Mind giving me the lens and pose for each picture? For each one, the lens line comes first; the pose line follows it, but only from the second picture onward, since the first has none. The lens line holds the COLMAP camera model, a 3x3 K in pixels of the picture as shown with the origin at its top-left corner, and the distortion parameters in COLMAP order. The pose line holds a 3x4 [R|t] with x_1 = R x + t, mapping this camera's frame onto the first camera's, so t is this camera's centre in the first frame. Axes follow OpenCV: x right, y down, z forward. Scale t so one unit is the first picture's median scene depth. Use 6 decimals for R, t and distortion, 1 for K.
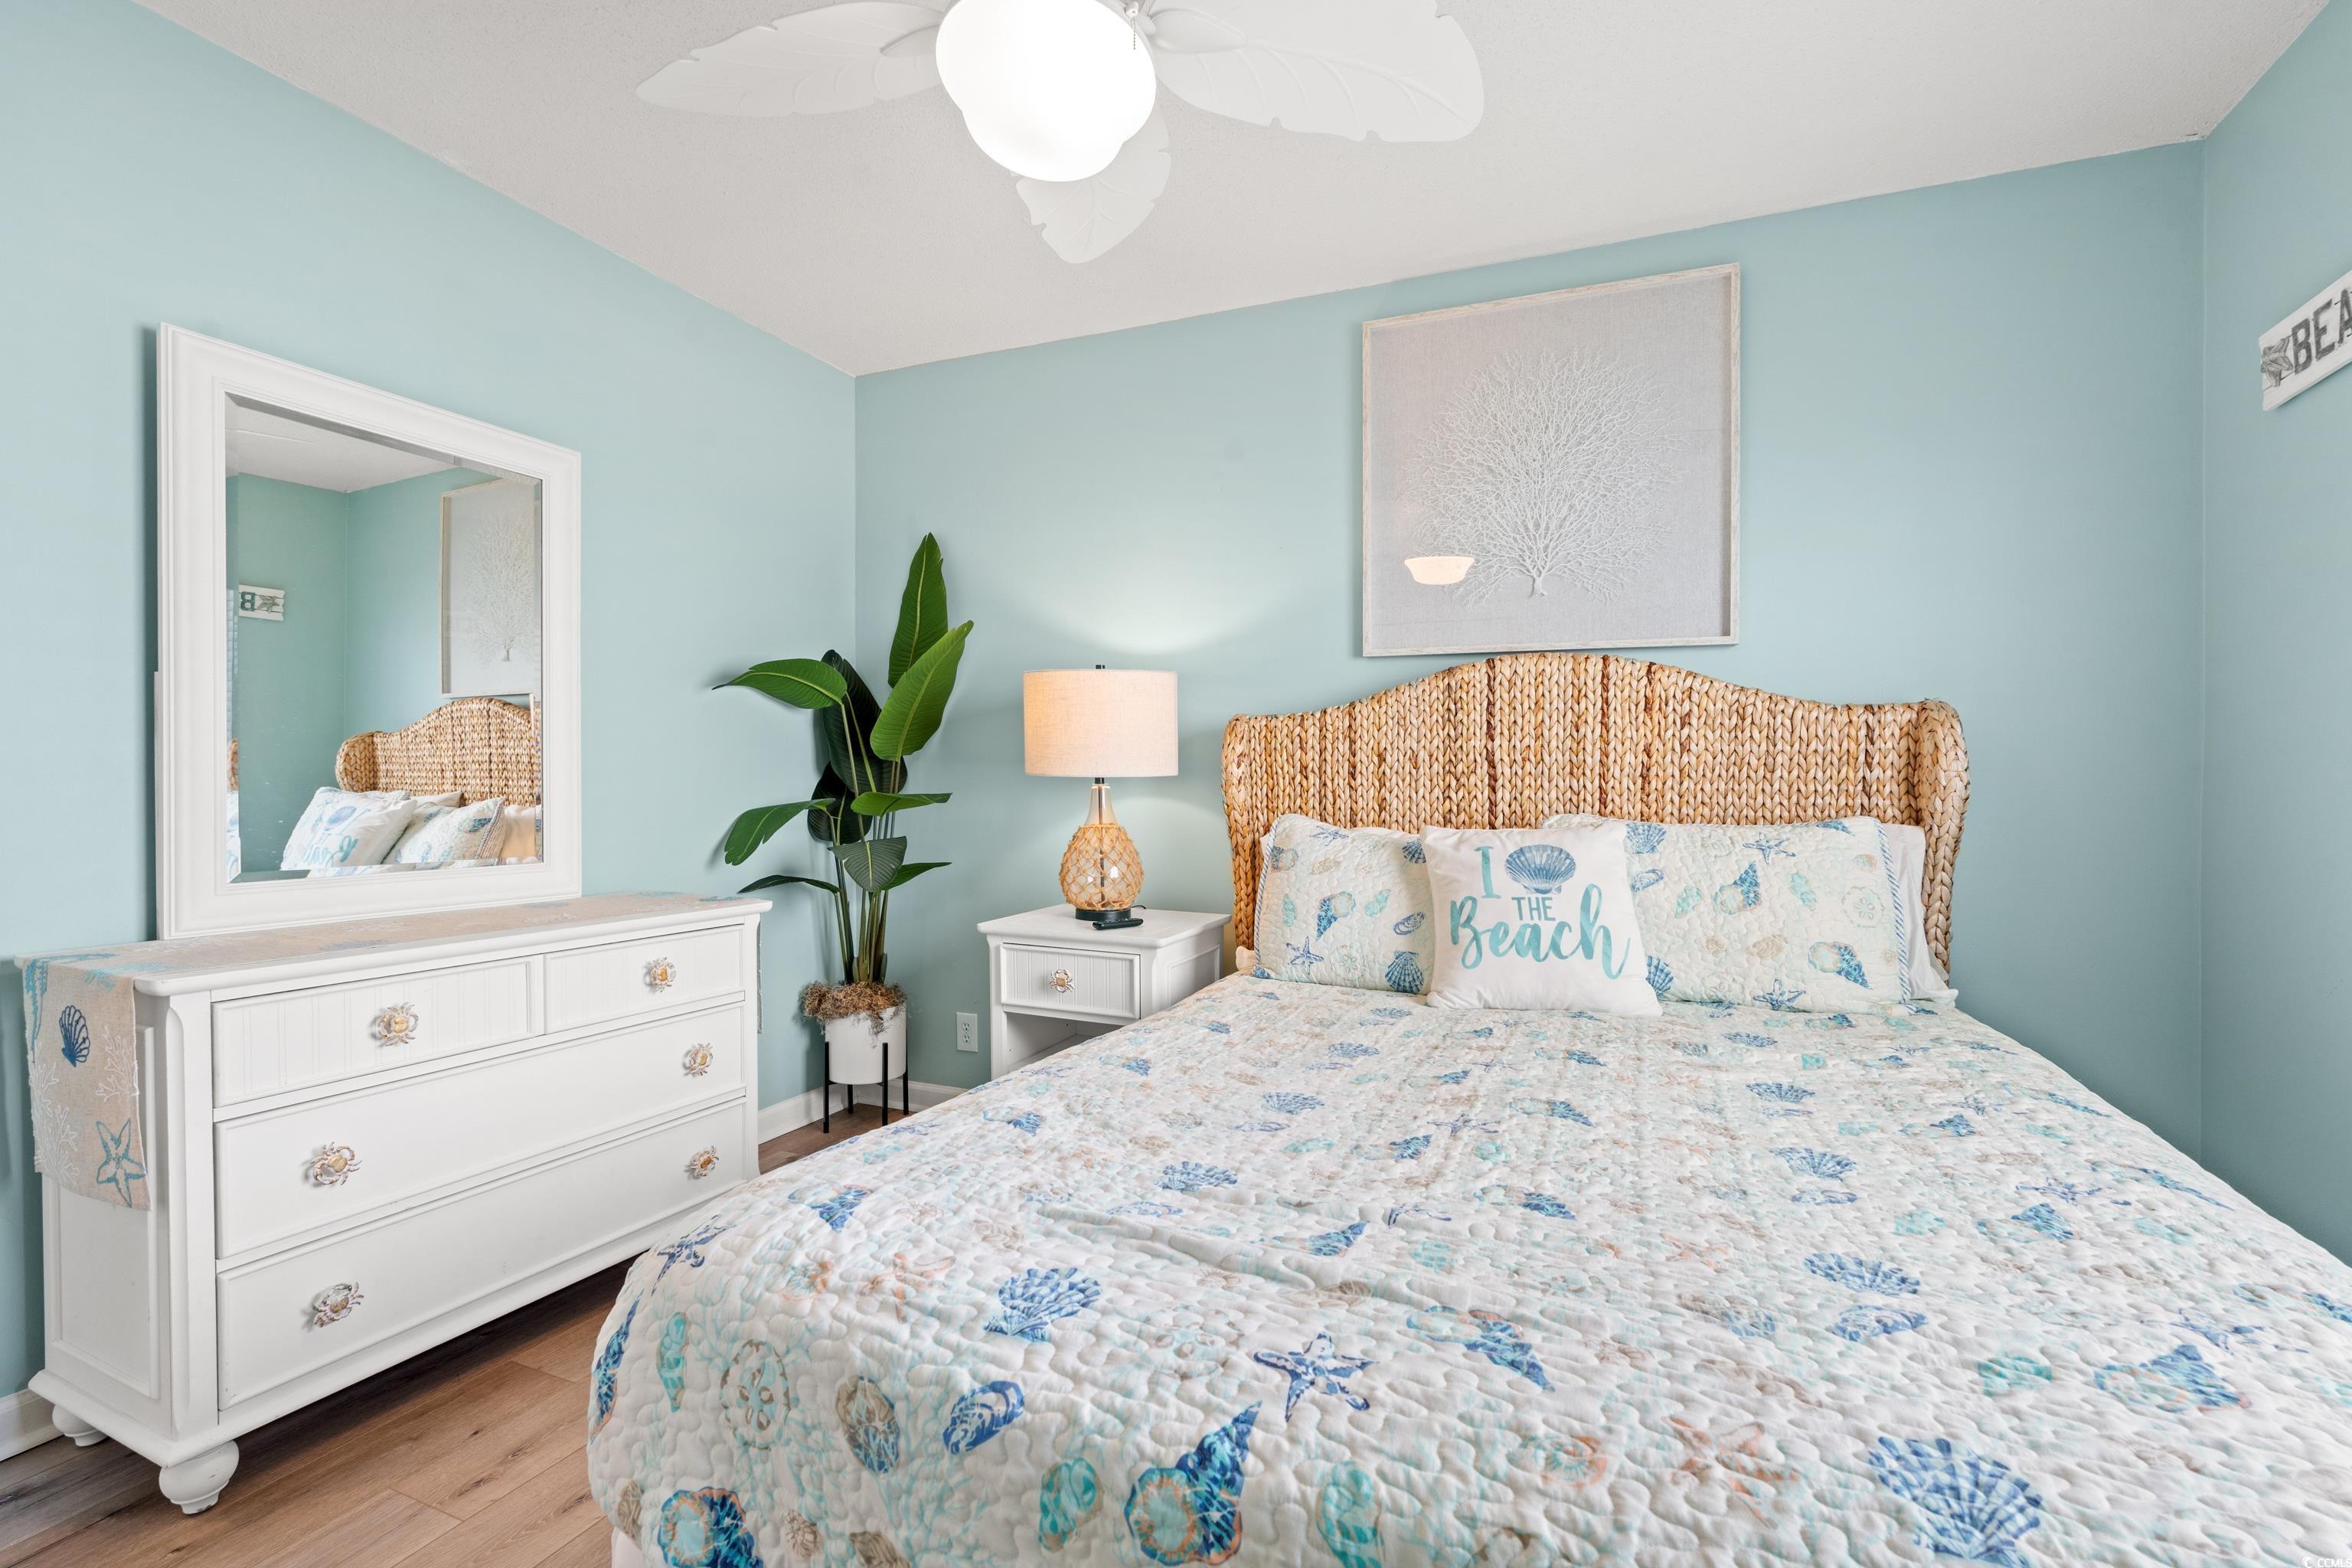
lens RADIAL K [[1044.5, 0, 1185.1], [0, 1044.5, 797.0], [0, 0, 1]] dist [-0.002701, -0.000376]
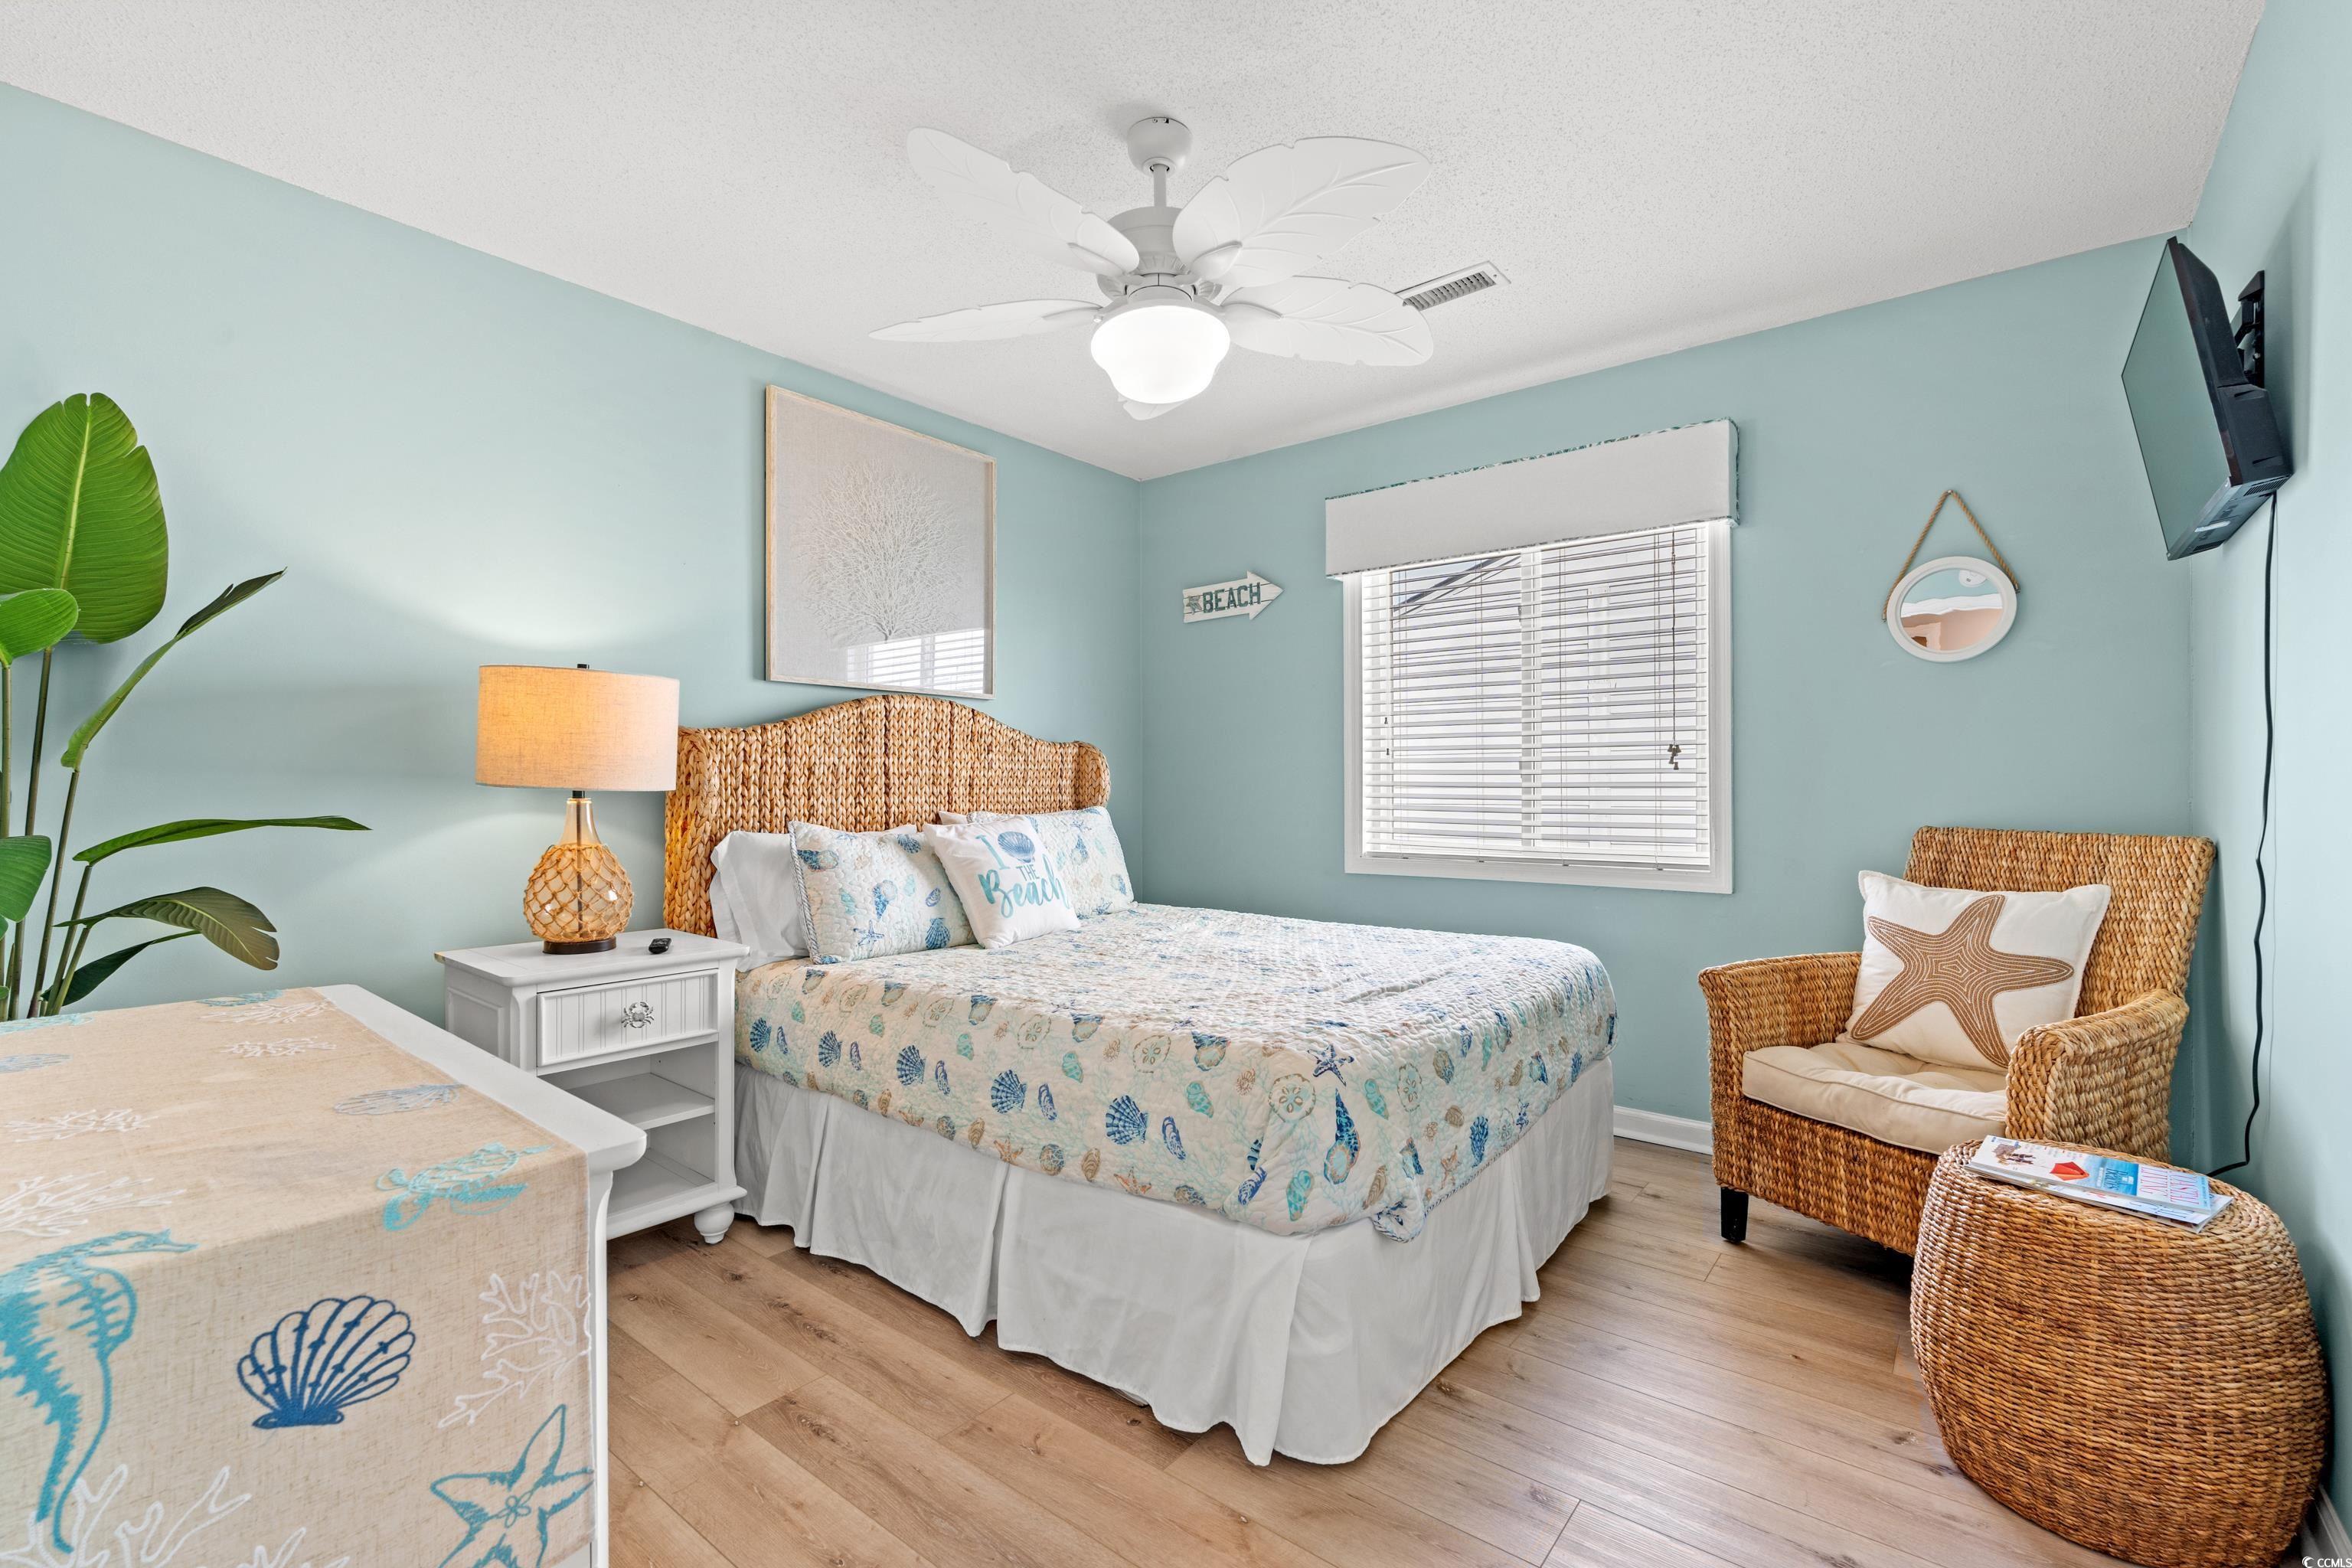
lens RADIAL K [[1044.5, 0, 1185.1], [0, 1044.5, 797.0], [0, 0, 1]] dist [-0.002701, -0.000376]
pose [[0.262363, -0.021433, 0.964731, -0.901651], [0.018914, 0.999675, 0.017065, -0.021618], [-0.964784, 0.013770, 0.262683, 0.308143]]
